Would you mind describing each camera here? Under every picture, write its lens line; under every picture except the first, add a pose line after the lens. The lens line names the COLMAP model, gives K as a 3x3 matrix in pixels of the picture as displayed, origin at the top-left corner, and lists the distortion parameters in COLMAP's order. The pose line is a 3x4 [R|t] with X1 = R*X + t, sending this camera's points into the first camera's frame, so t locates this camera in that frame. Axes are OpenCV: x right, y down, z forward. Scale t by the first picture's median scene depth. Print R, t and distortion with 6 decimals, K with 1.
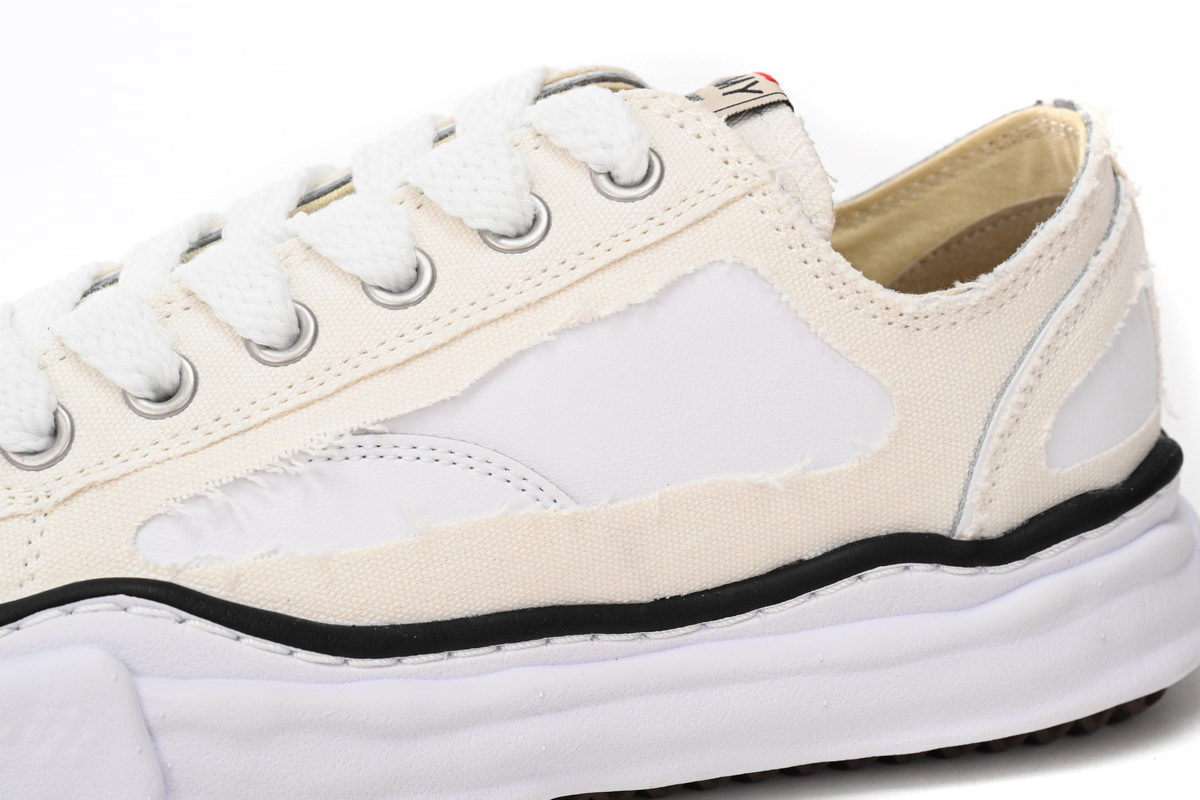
lens RADIAL K [[2586.4, 0, 600.4], [0, 2586.4, 398.7], [0, 0, 1]] dist [0.046039, 0.000000]
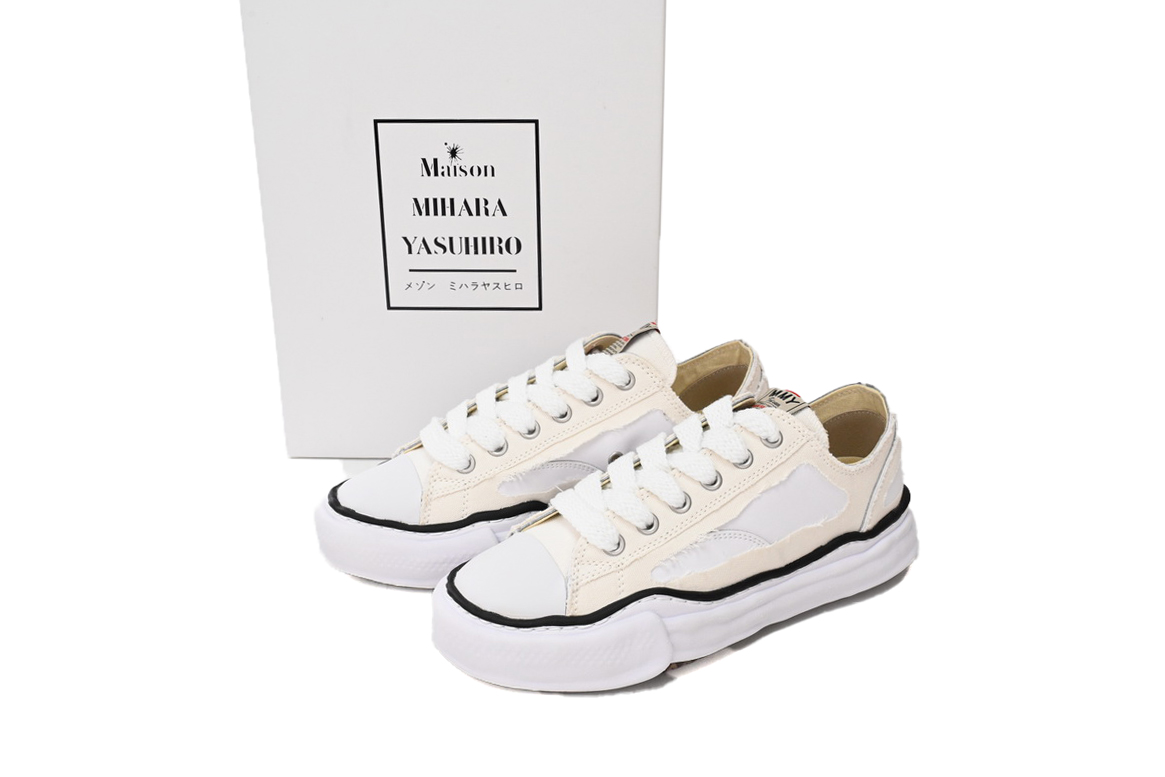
lens RADIAL K [[1213.7, 0, 580.1], [0, 1213.7, 387.0], [0, 0, 1]] dist [-0.000503, 0.000000]
pose [[0.970540, -0.088697, 0.224021, -0.564594], [0.059817, 0.989367, 0.132571, -0.371776], [-0.233398, -0.115265, 0.965525, -0.405652]]
